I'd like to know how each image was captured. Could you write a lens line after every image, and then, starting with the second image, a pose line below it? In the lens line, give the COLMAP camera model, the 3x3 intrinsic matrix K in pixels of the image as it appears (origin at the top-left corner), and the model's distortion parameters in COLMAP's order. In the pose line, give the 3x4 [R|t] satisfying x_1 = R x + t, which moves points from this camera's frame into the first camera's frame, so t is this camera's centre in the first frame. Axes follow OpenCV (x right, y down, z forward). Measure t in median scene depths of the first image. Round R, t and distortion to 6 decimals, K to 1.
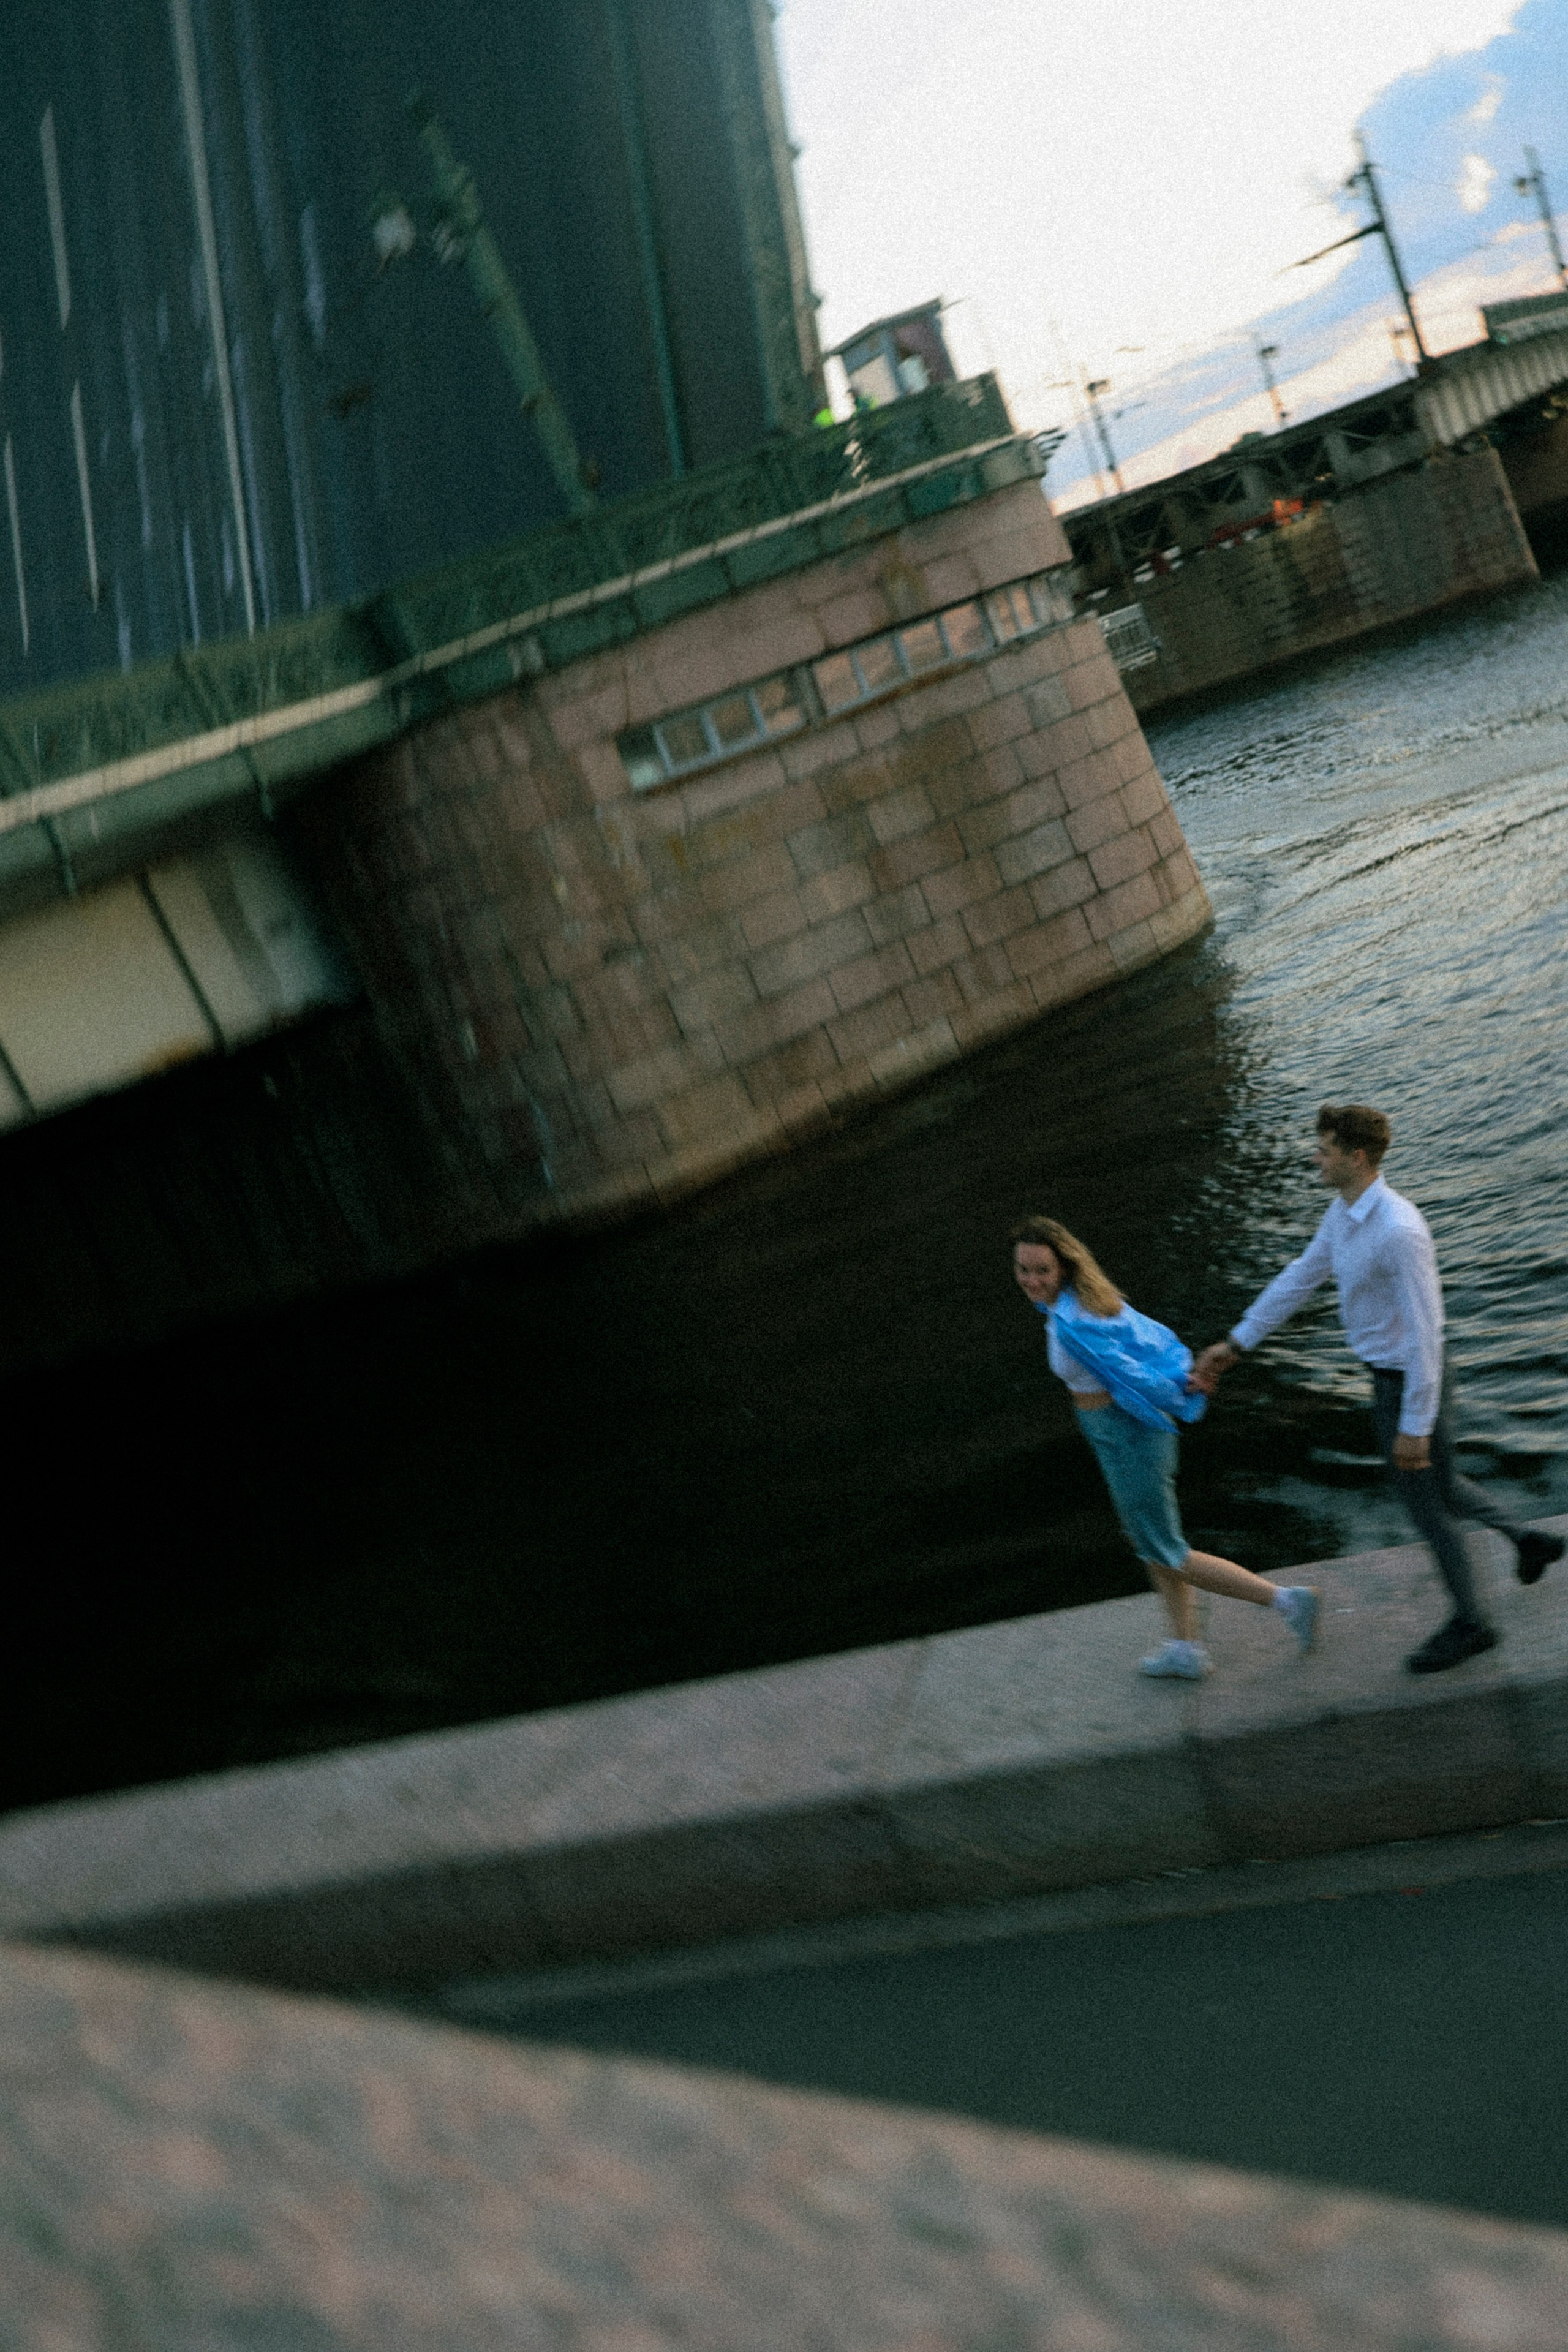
lens RADIAL K [[1874.7, 0, 771.8], [0, 1874.7, 1160.3], [0, 0, 1]] dist [0.007586, -0.028853]
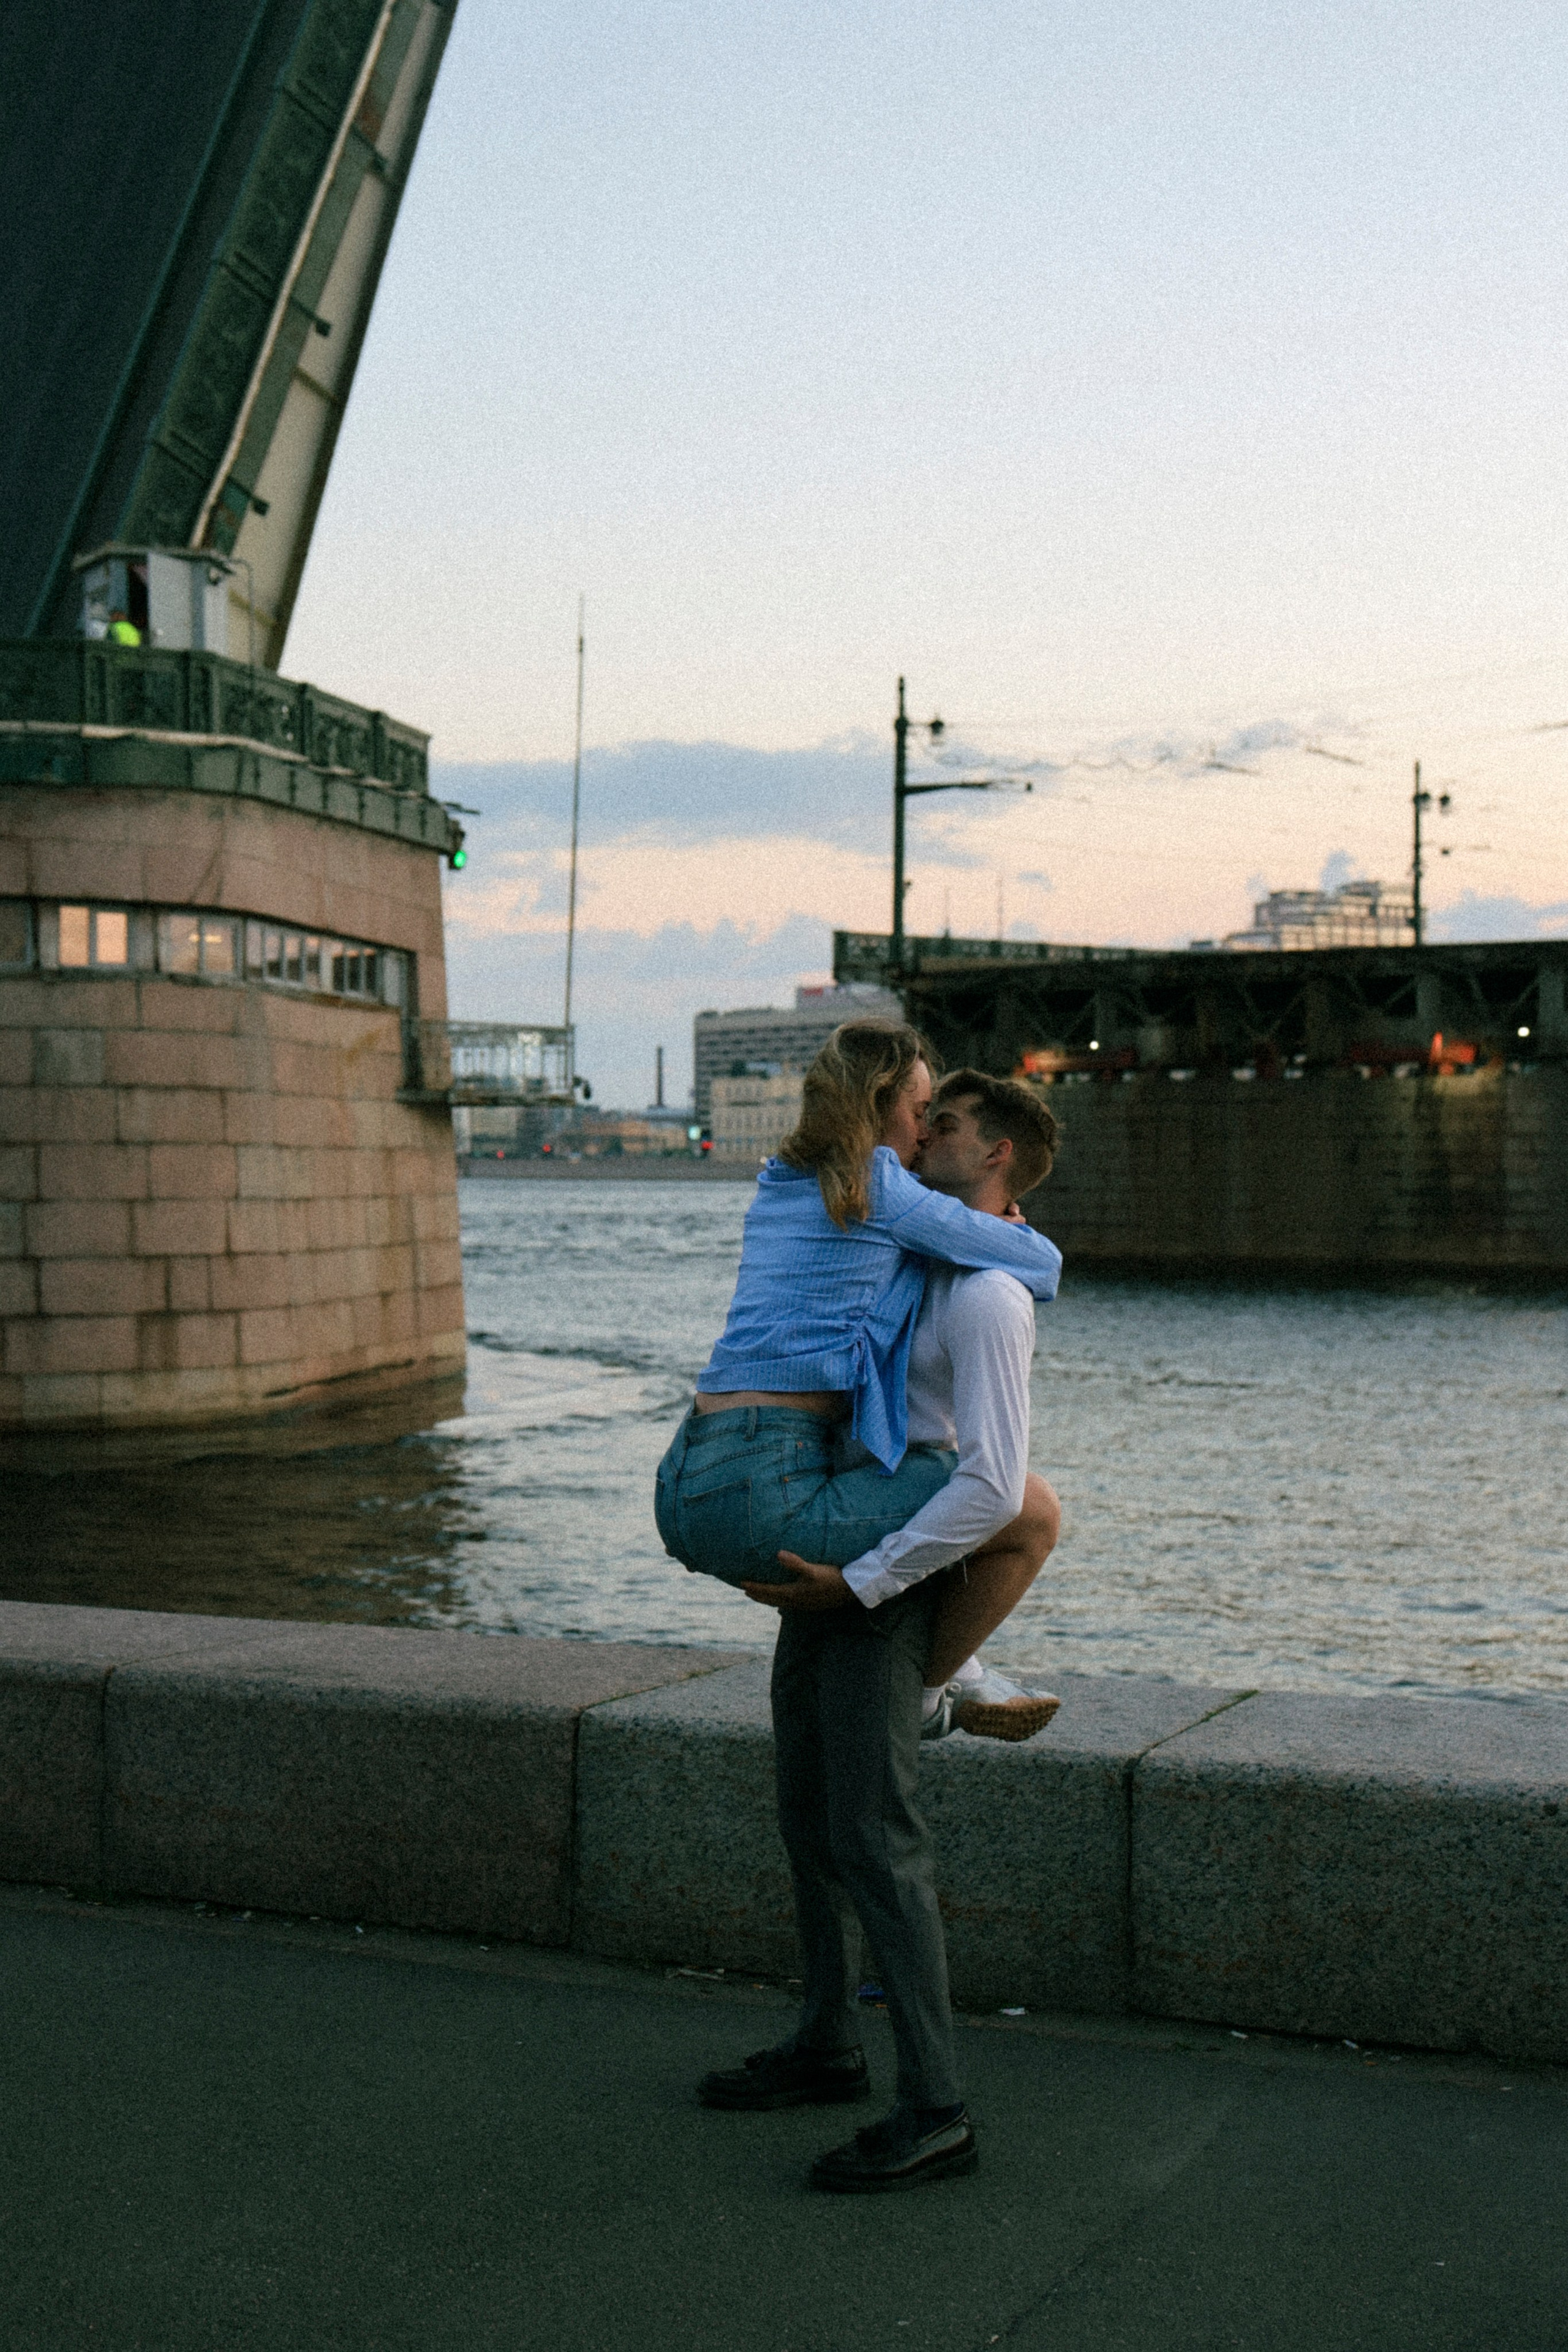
lens RADIAL K [[3109.4, 0, 757.4], [0, 3109.4, 1180.8], [0, 0, 1]] dist [-0.023488, 0.000000]
pose [[0.923612, 0.363686, -0.121135, 0.607434], [-0.379966, 0.910361, -0.163916, -0.103834], [0.050663, 0.197422, 0.979009, -0.222331]]
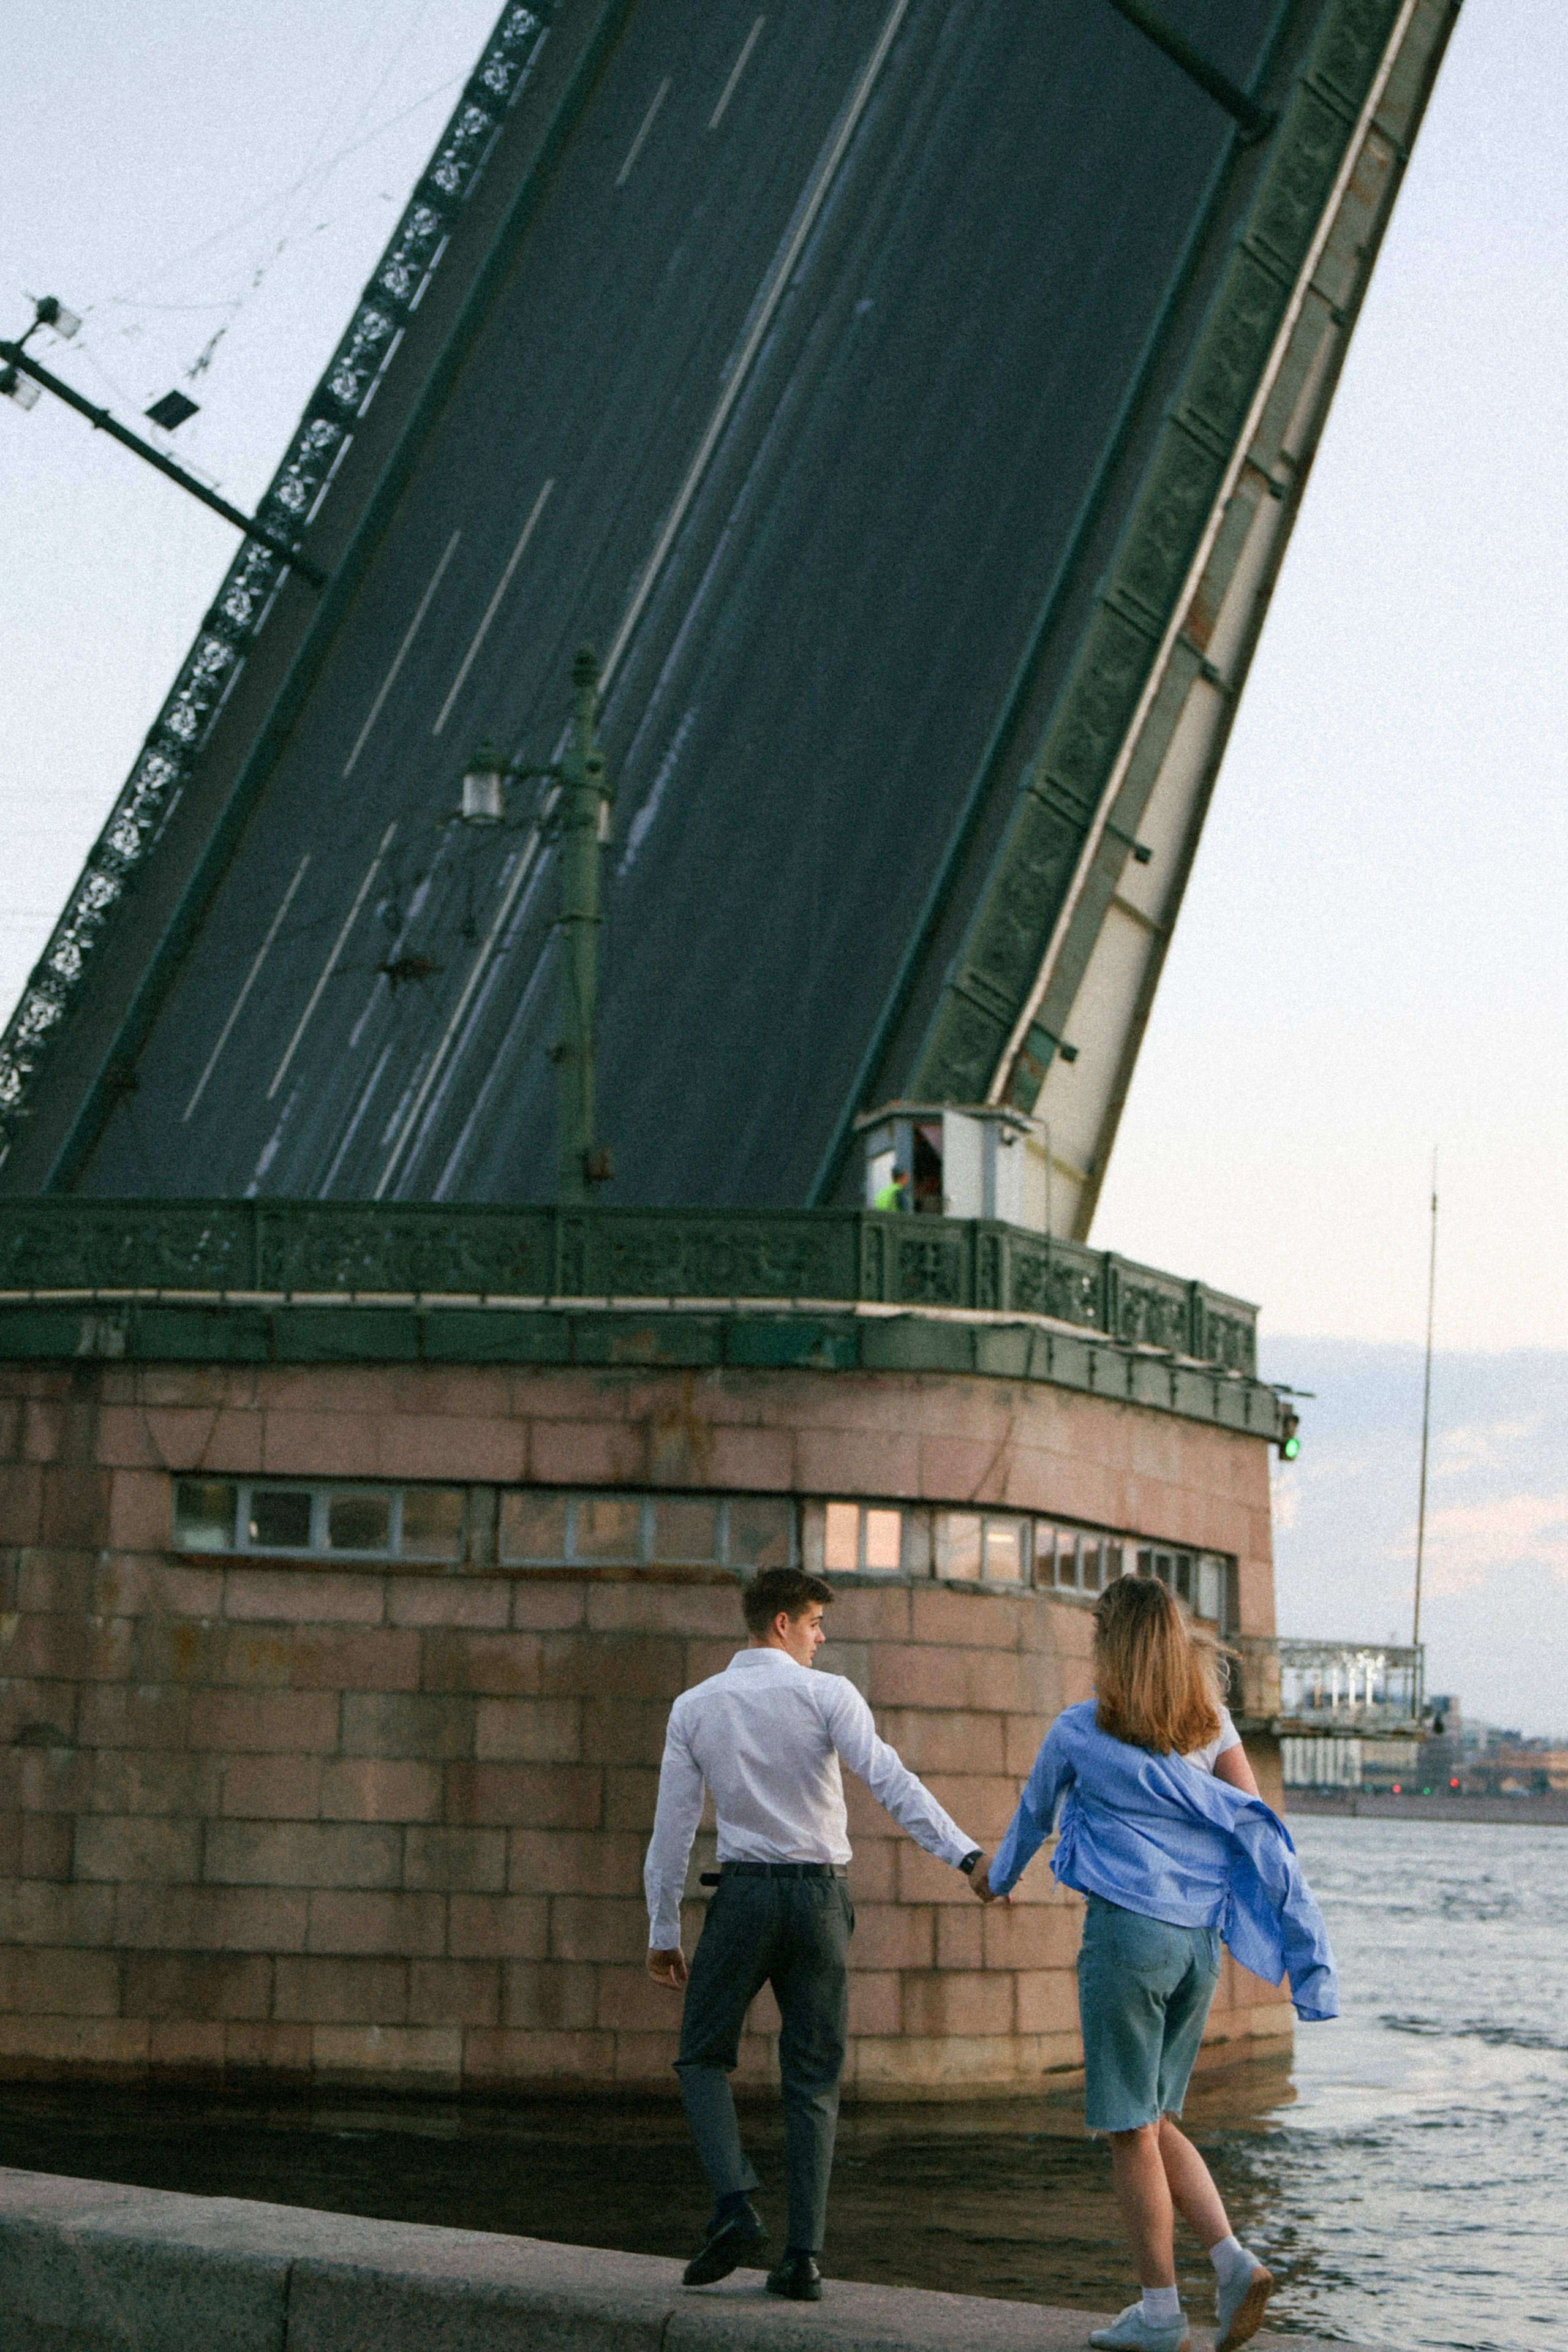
lens RADIAL K [[3739.5, 0, 788.6], [0, 3739.5, 1206.7], [0, 0, 1]] dist [-0.028560, 0.000000]
pose [[0.855701, 0.332029, -0.396904, 0.646947], [-0.436243, 0.875413, -0.208190, -0.109862], [0.278330, 0.351295, 0.893937, -0.285590]]
